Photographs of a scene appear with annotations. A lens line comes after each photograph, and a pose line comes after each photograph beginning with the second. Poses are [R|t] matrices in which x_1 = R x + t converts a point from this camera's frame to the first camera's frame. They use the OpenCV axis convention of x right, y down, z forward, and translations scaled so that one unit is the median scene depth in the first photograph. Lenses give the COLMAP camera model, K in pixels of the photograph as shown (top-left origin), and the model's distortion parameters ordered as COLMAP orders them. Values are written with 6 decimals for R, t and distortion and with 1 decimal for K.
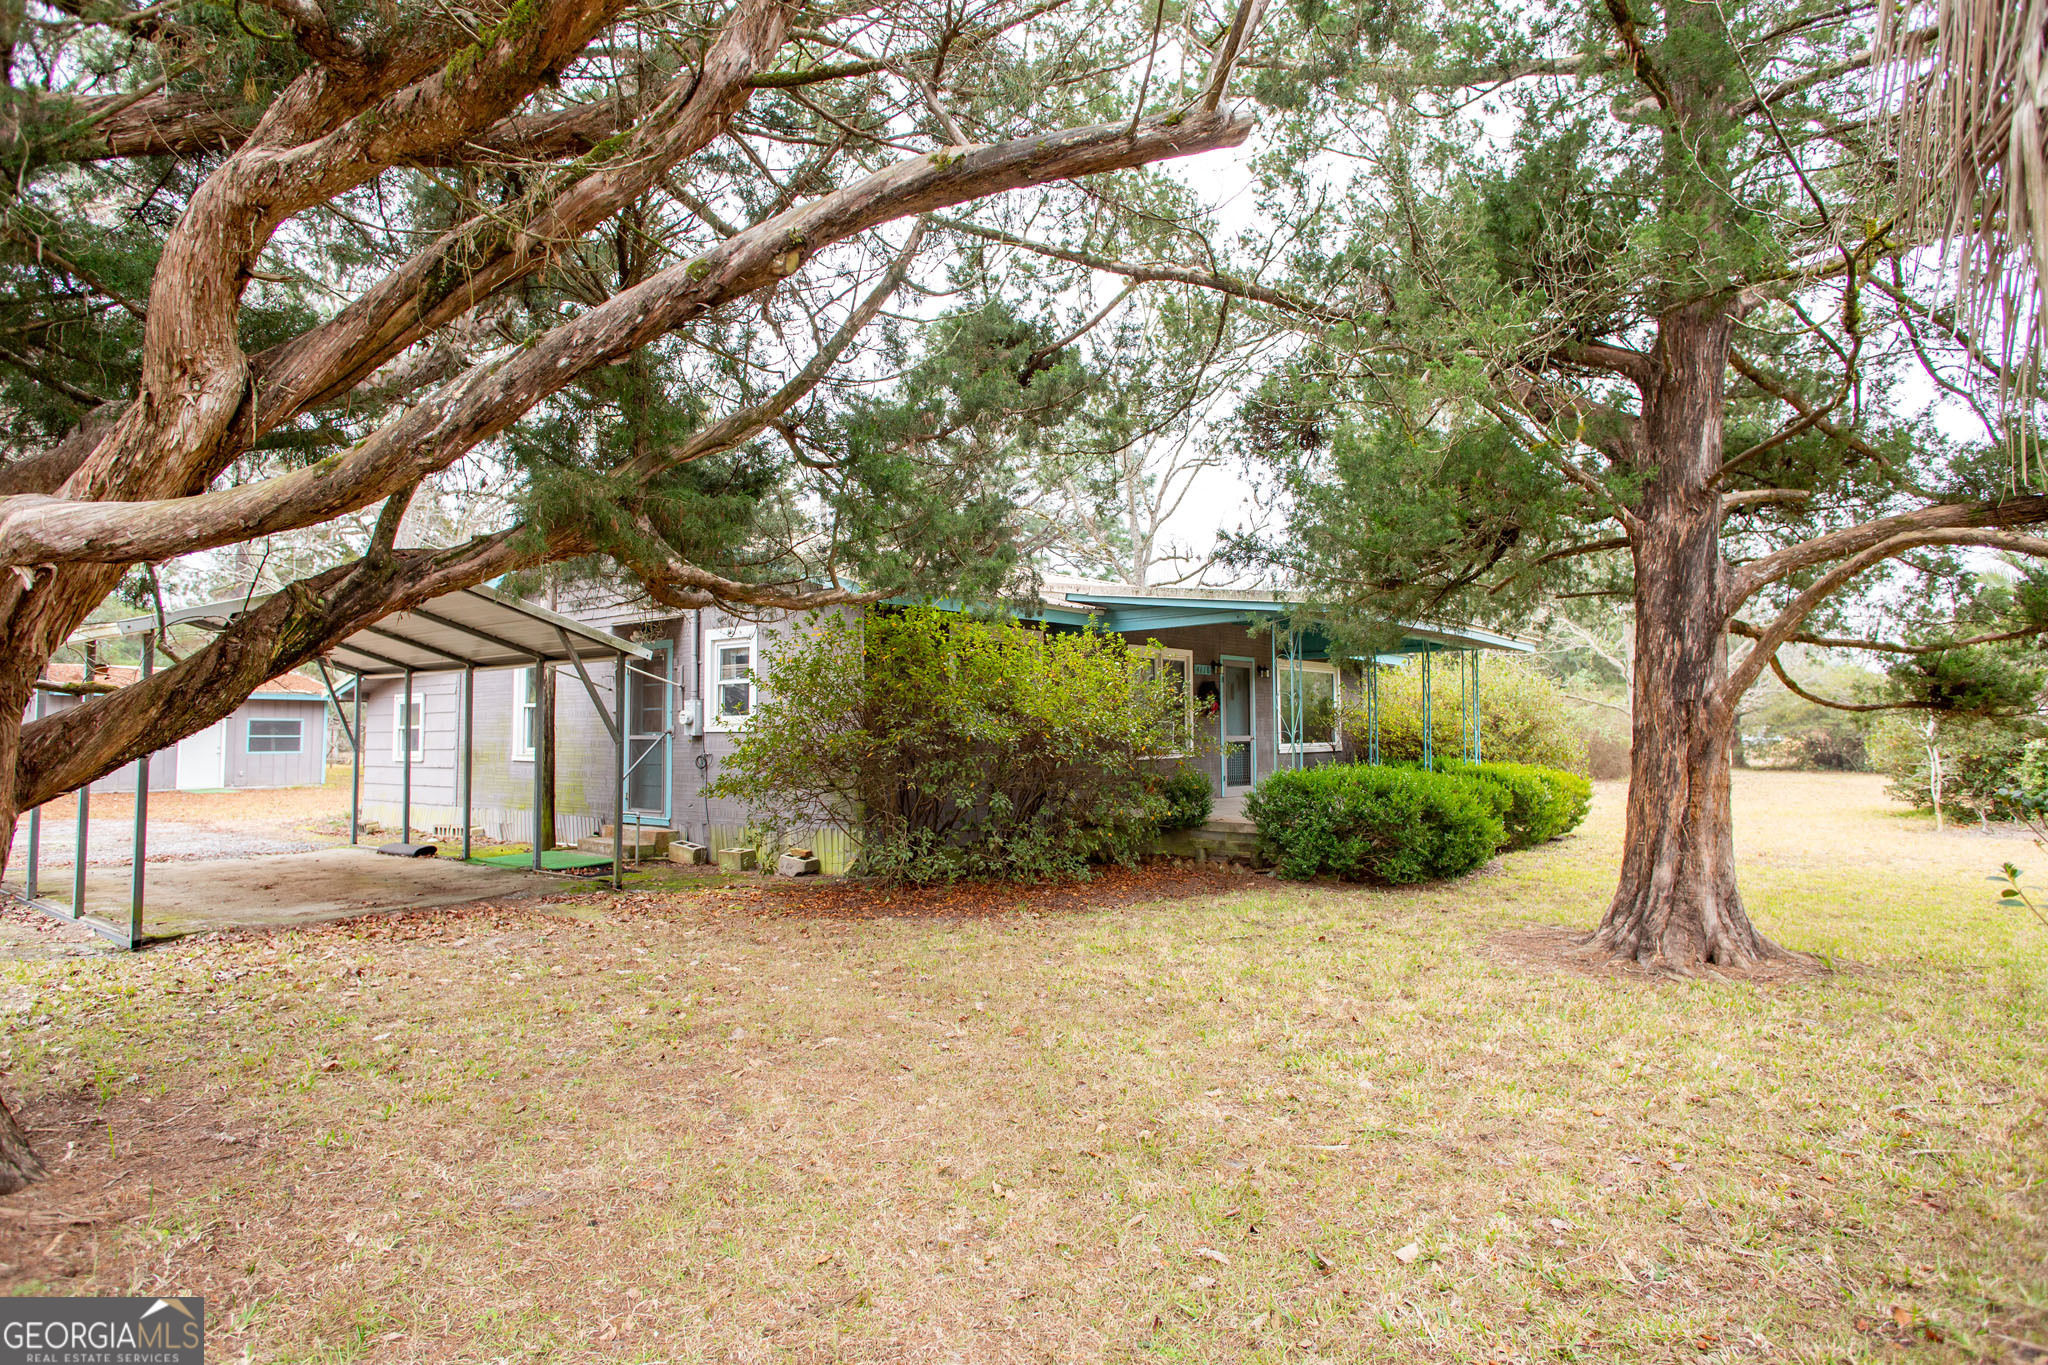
lens RADIAL K [[1168.9, 0, 1023.7], [0, 1168.9, 670.5], [0, 0, 1]] dist [0.015283, 0.001533]
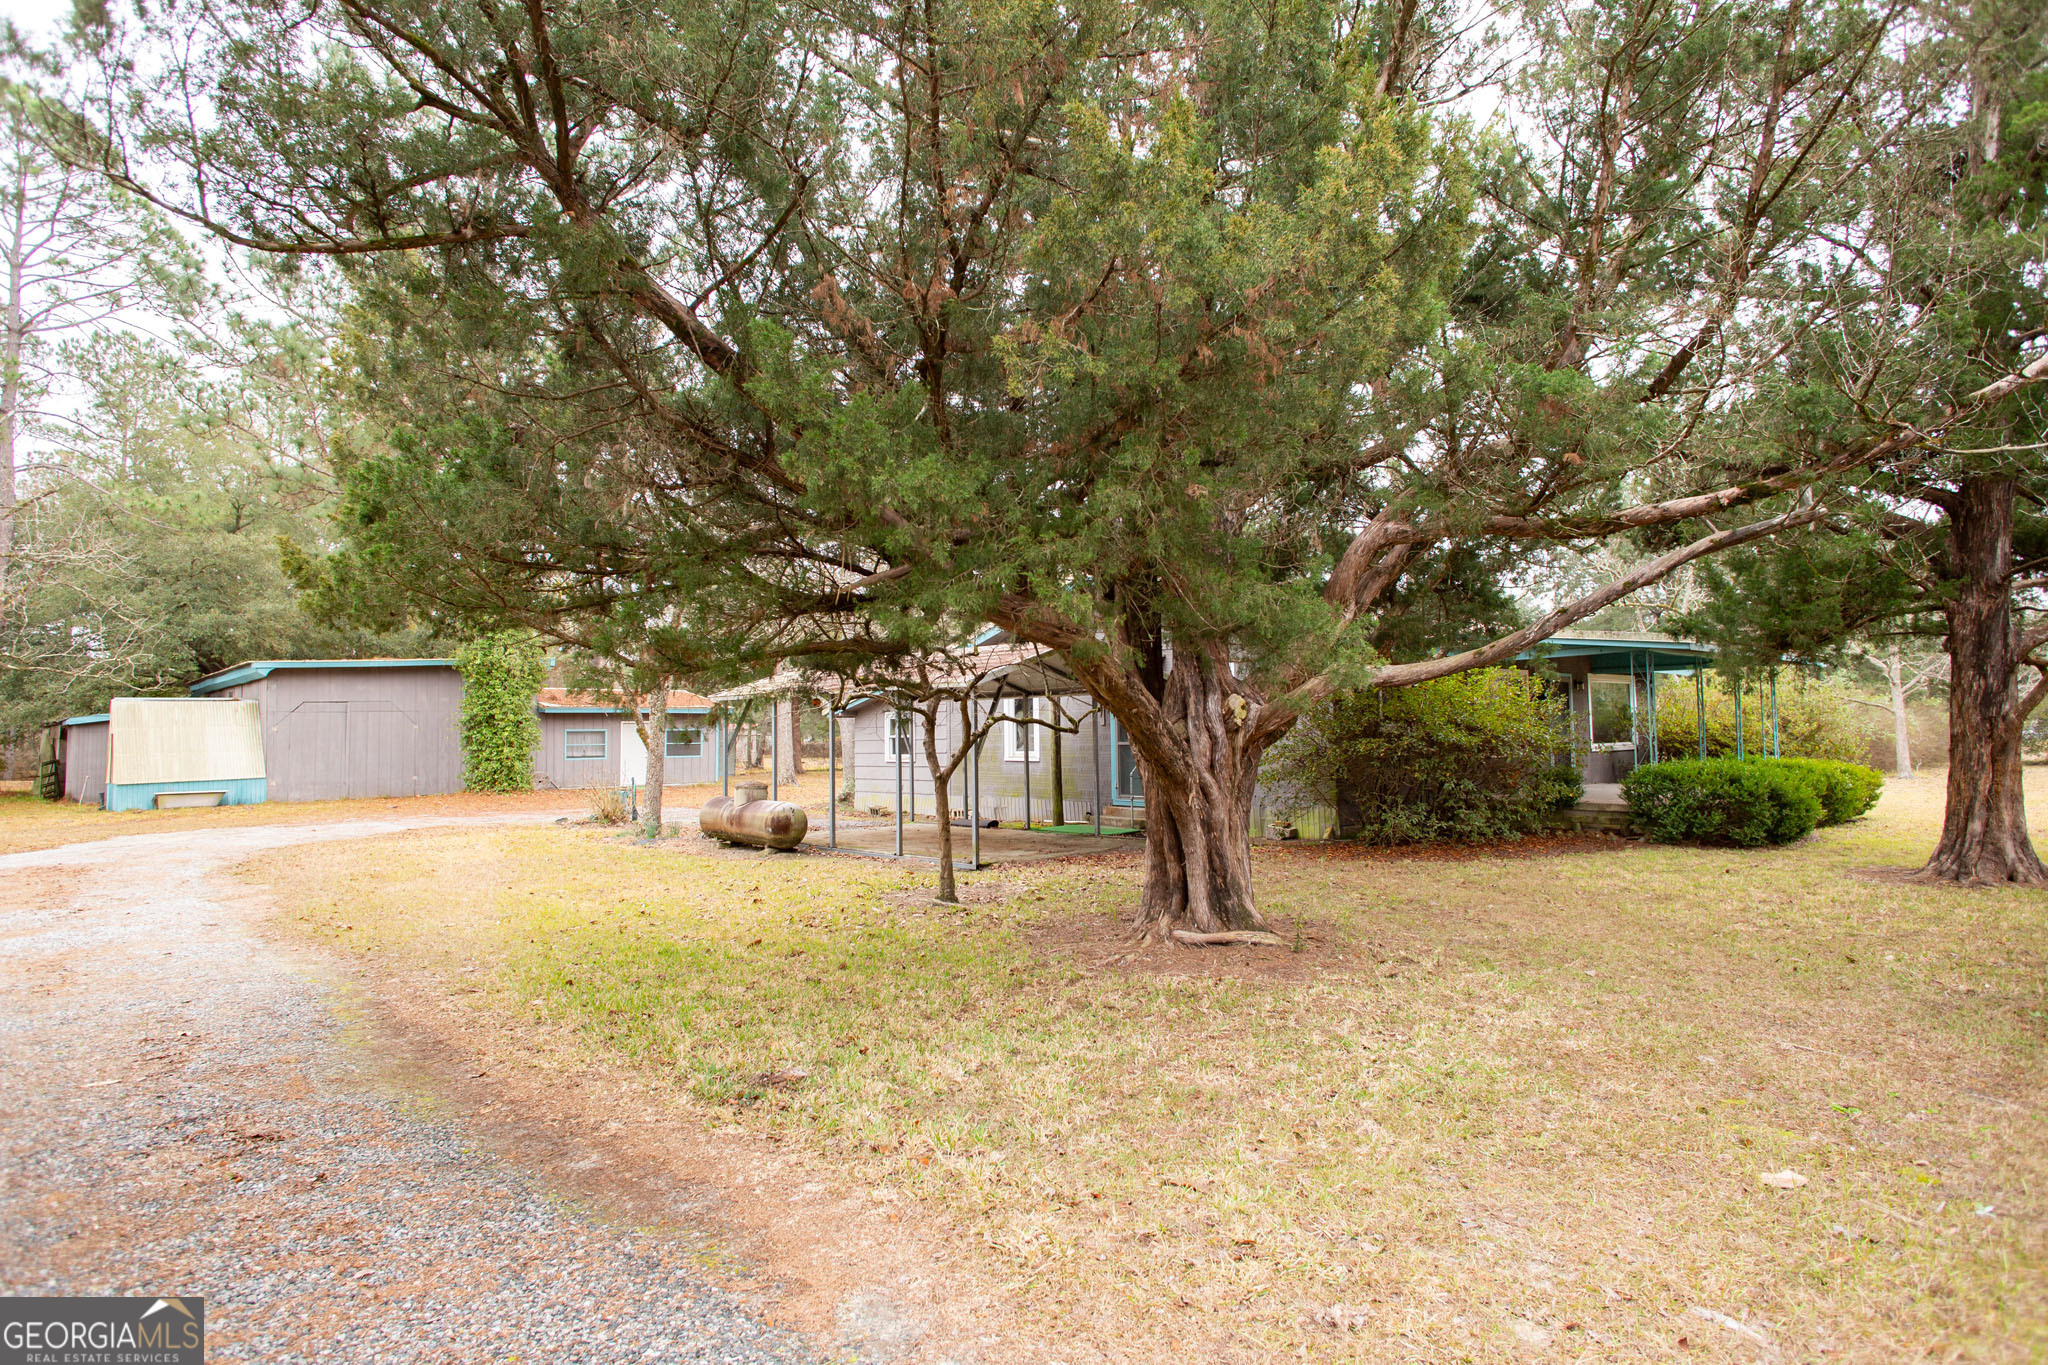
lens RADIAL K [[1168.9, 0, 1032.1], [0, 1168.9, 669.6], [0, 0, 1]] dist [0.015283, 0.001533]
pose [[0.989853, -0.017442, -0.141020, -0.463029], [0.017302, 0.999848, -0.002219, -0.054314], [0.141038, -0.000243, 0.990004, -0.719582]]
